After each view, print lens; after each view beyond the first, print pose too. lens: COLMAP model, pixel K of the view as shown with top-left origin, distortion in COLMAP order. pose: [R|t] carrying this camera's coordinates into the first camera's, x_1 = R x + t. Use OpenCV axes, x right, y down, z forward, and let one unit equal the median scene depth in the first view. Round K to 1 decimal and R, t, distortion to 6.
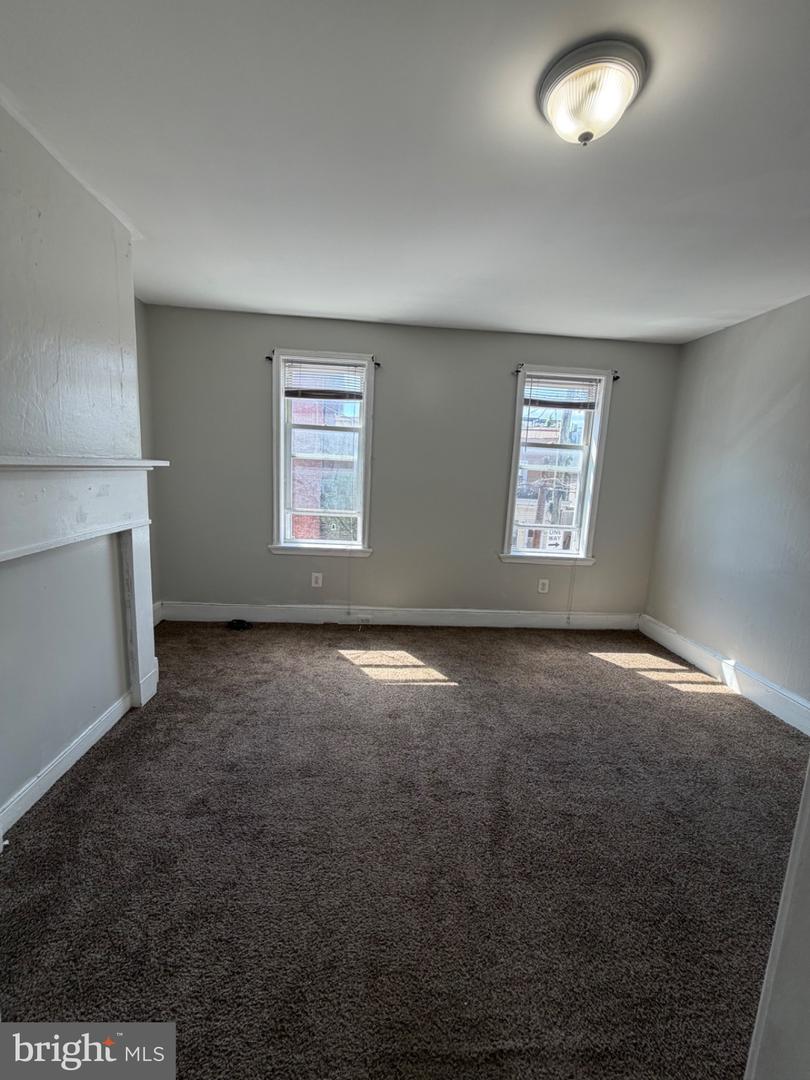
lens RADIAL K [[427.9, 0, 405.0], [0, 427.9, 540.0], [0, 0, 1]] dist [-0.001496, -0.000262]
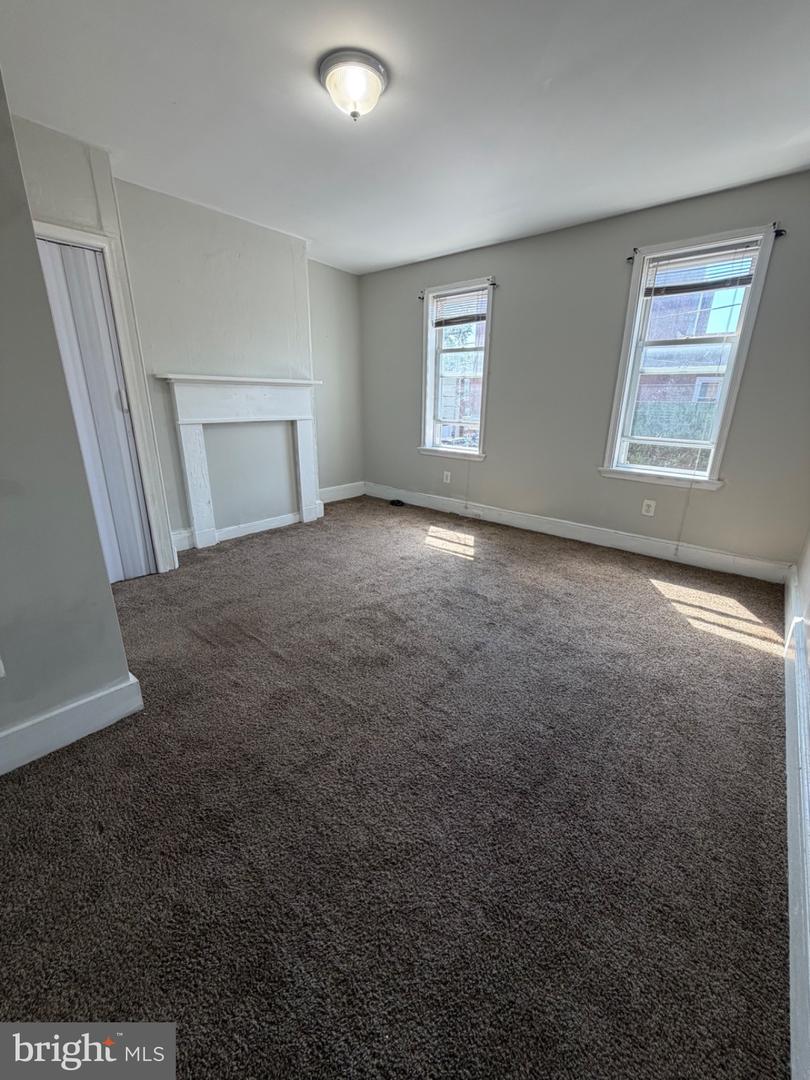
lens RADIAL K [[427.9, 0, 405.0], [0, 427.9, 540.0], [0, 0, 1]] dist [-0.001496, -0.000262]
pose [[0.710343, 0.187483, -0.678427, 0.670441], [-0.093174, 0.980437, 0.173386, 0.075445], [0.697661, -0.059952, 0.713915, -0.003861]]
